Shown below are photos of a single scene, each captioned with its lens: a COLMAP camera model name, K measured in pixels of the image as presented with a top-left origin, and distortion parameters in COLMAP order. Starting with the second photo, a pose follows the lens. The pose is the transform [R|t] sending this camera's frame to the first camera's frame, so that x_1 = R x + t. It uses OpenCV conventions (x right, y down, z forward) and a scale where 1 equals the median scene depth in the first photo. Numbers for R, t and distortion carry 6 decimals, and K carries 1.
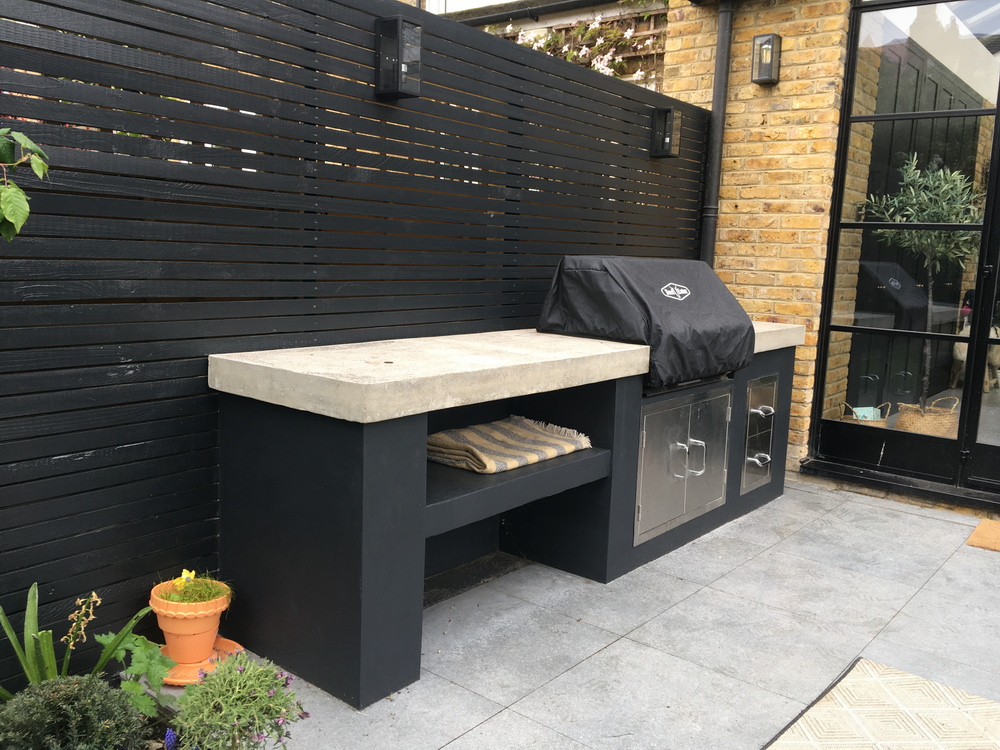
lens RADIAL K [[867.9, 0, 504.4], [0, 867.9, 375.4], [0, 0, 1]] dist [0.064025, -0.084829]
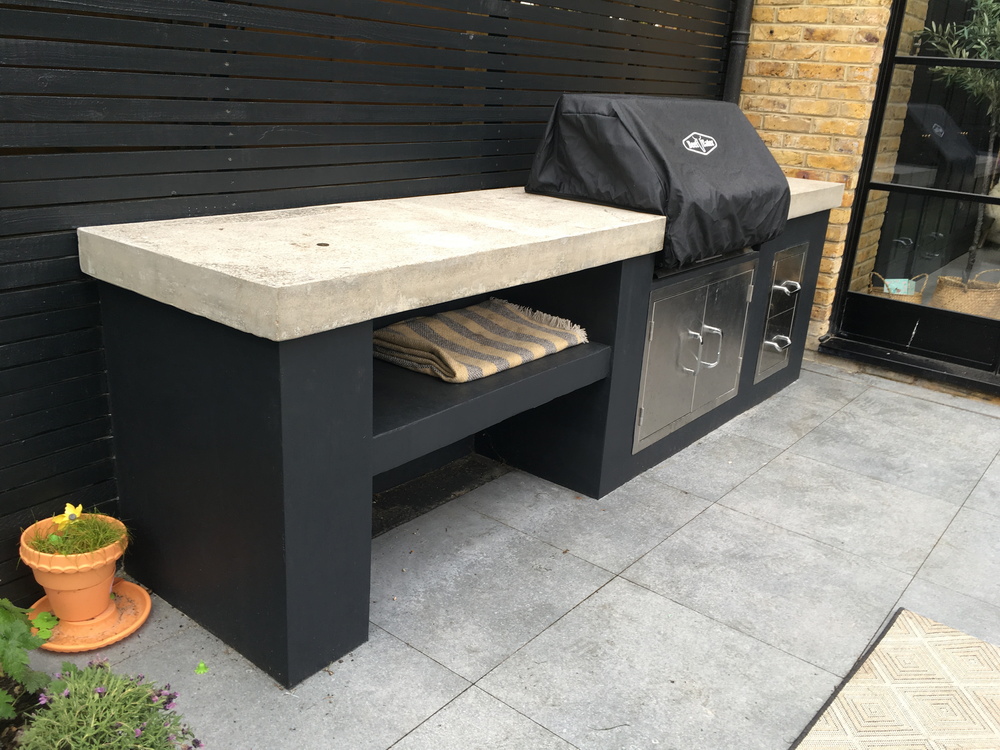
lens RADIAL K [[867.9, 0, 503.5], [0, 867.9, 379.5], [0, 0, 1]] dist [0.064025, -0.084829]
pose [[0.999730, 0.018681, 0.013808, 0.011160], [-0.020968, 0.981512, 0.190249, -0.040053], [-0.009999, -0.190488, 0.981639, 0.211808]]
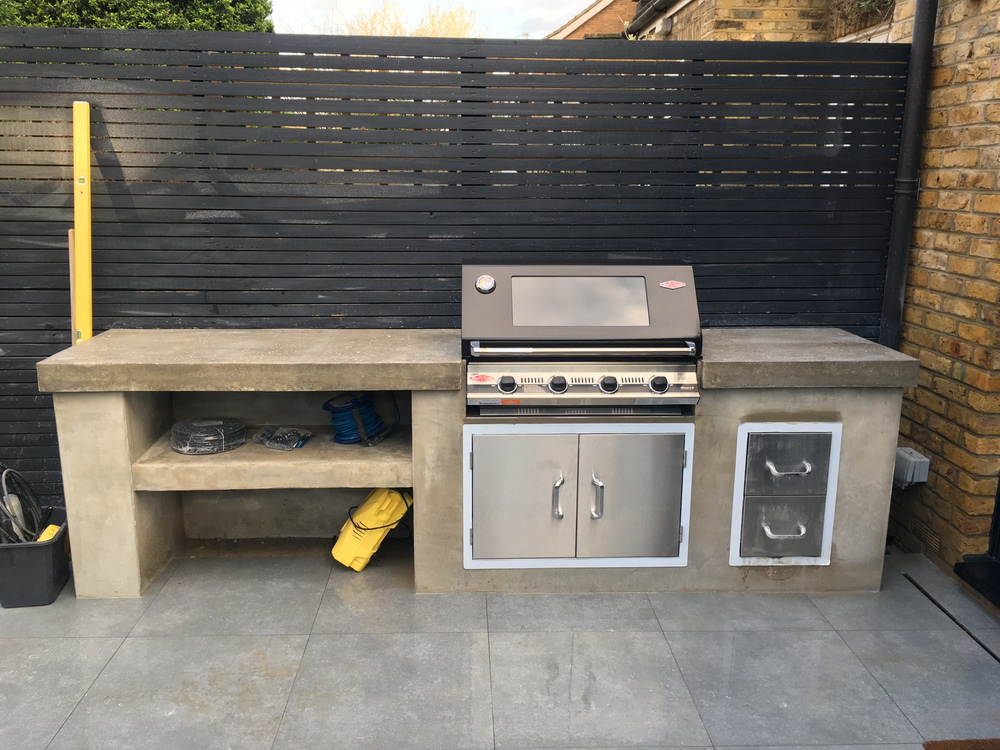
lens RADIAL K [[867.9, 0, 503.4], [0, 867.9, 369.8], [0, 0, 1]] dist [0.064025, -0.084829]
pose [[0.651889, 0.138233, -0.745609, 0.995346], [-0.092847, 0.990397, 0.102439, -0.139490], [0.752609, 0.002449, 0.658463, 0.469971]]
